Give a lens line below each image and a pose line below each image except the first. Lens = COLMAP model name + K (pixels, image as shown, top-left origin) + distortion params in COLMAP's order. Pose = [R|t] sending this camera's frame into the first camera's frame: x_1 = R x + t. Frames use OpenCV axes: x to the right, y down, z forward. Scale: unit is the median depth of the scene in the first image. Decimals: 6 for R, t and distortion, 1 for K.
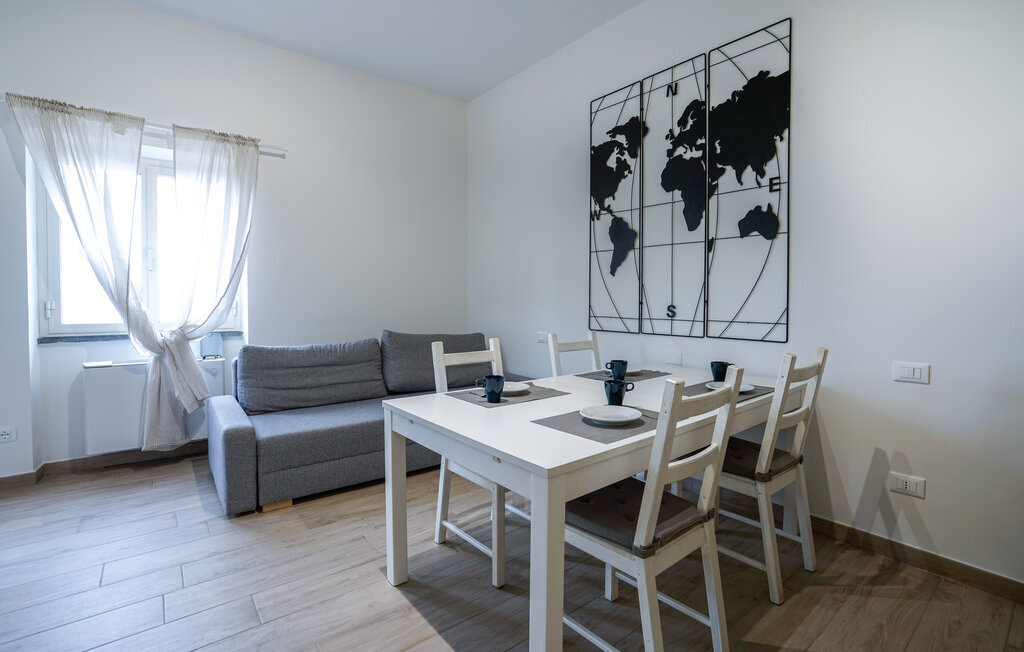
lens RADIAL K [[485.9, 0, 510.3], [0, 485.9, 313.9], [0, 0, 1]] dist [-0.055732, 0.021044]
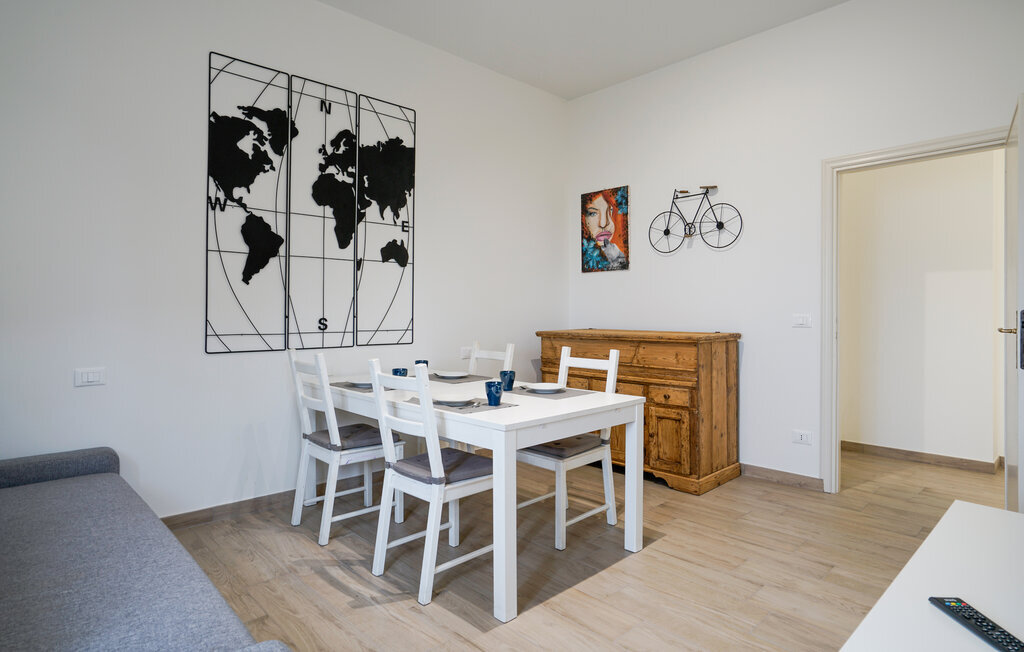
lens RADIAL K [[585.3, 0, 513.2], [0, 585.3, 309.3], [0, 0, 1]] dist [-0.022377, 0.000407]
pose [[-0.125667, -0.003712, 0.992065, -0.950468], [0.026471, 0.999624, 0.007094, -0.035563], [-0.991719, 0.027152, -0.125522, 0.773966]]
